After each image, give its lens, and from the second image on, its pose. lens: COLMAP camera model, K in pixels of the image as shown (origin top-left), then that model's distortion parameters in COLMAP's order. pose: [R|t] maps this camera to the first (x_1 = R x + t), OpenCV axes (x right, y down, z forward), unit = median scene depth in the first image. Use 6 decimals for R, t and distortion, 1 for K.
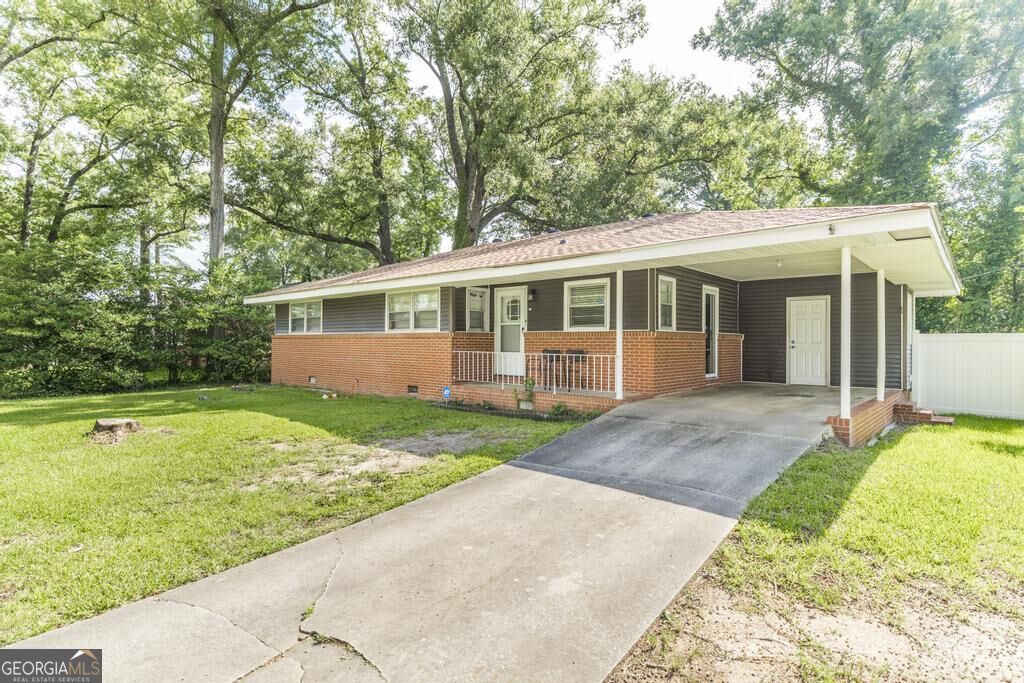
lens RADIAL K [[520.5, 0, 514.9], [0, 520.5, 340.0], [0, 0, 1]] dist [0.000684, -0.002207]
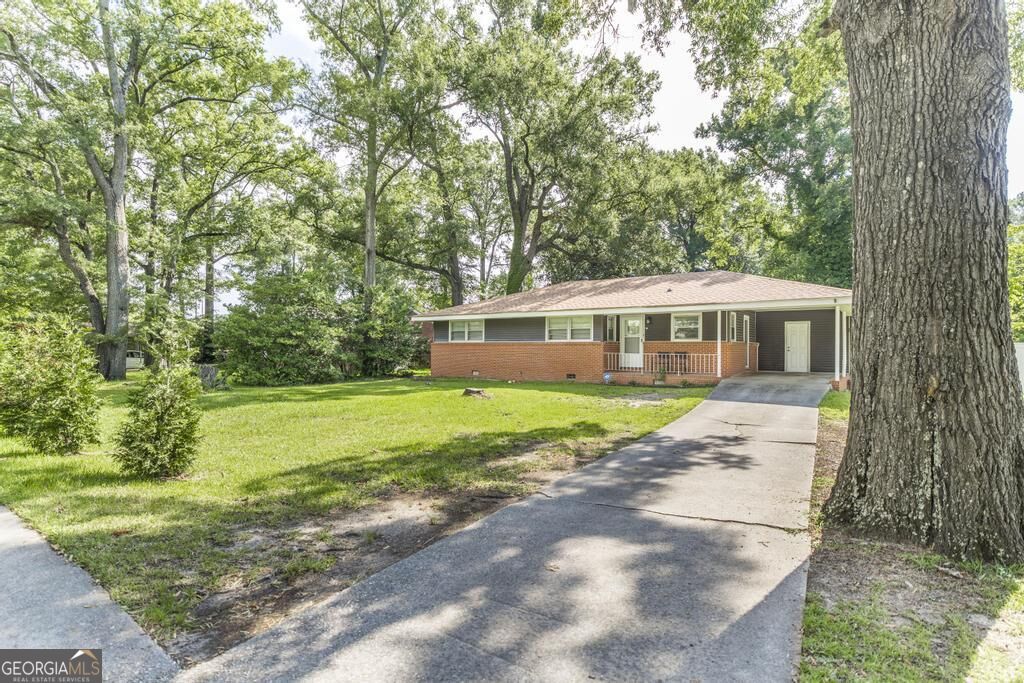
lens RADIAL K [[501.9, 0, 519.7], [0, 501.9, 341.4], [0, 0, 1]] dist [0.000277, -0.000615]
pose [[0.994326, 0.001089, 0.106370, -0.549197], [-0.000337, 0.999975, -0.007086, -0.004208], [-0.106375, 0.007010, 0.994301, -0.584051]]
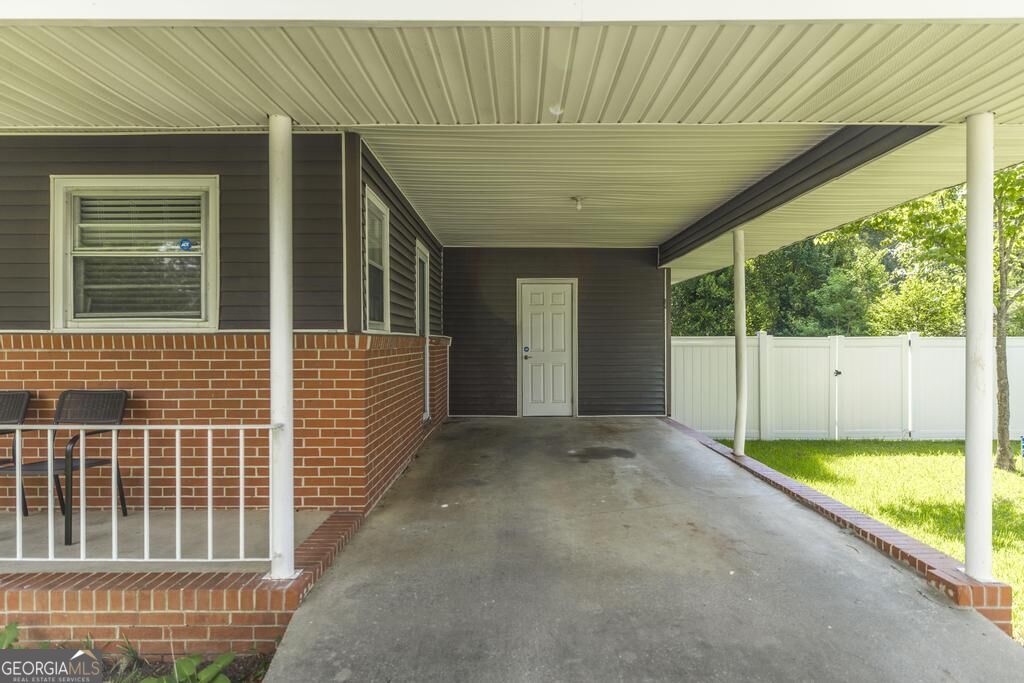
lens RADIAL K [[557.3, 0, 514.7], [0, 557.3, 342.6], [0, 0, 1]] dist [0.003537, 0.000908]
pose [[0.741551, -0.008789, 0.670839, 0.068823], [0.001289, 0.999931, 0.011676, -0.012336], [-0.670895, -0.007793, 0.741512, 0.514076]]
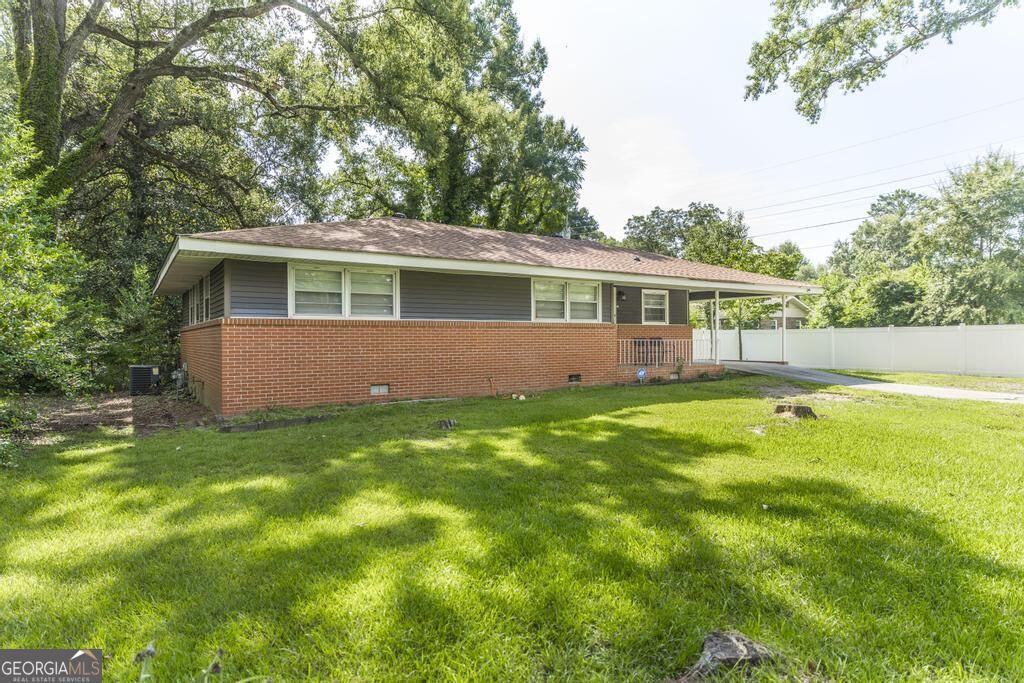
lens RADIAL K [[582.8, 0, 512.0], [0, 582.8, 341.5], [0, 0, 1]] dist [-0.000365, 0.000342]
pose [[0.259707, -0.011379, 0.965620, -1.388035], [-0.000506, 0.999929, 0.011919, 0.009629], [-0.965687, -0.003584, 0.259683, 0.858081]]
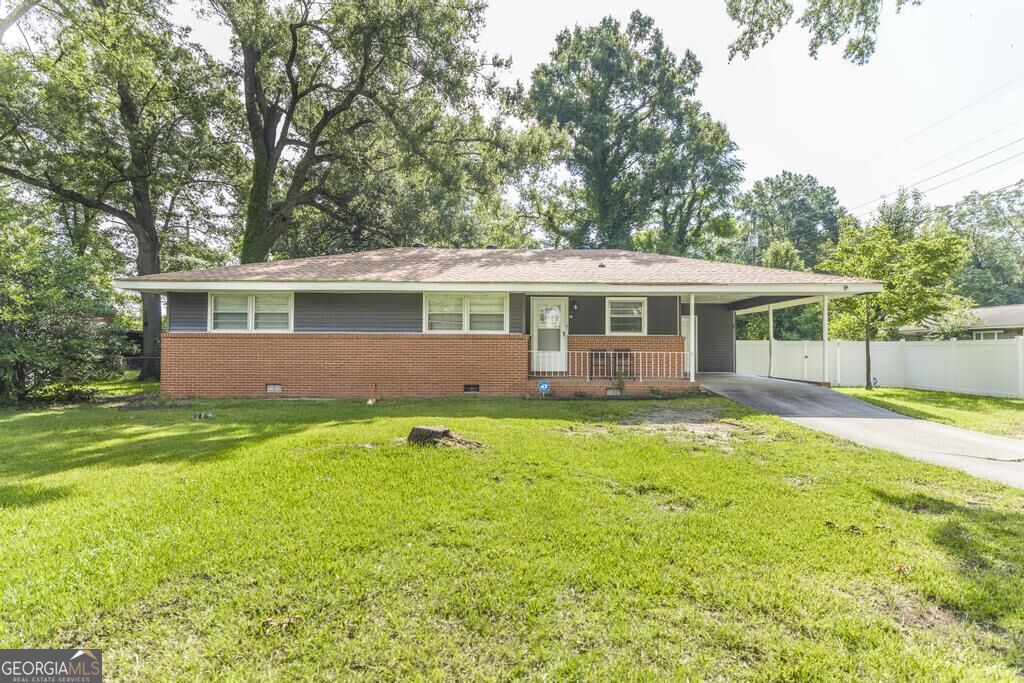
lens RADIAL K [[520.5, 0, 514.9], [0, 520.5, 340.0], [0, 0, 1]] dist [0.000684, -0.002207]
pose [[0.747394, 0.011311, 0.664284, -0.861846], [-0.004519, 0.999918, -0.011943, 0.010720], [-0.664365, 0.005924, 0.747385, 0.167961]]
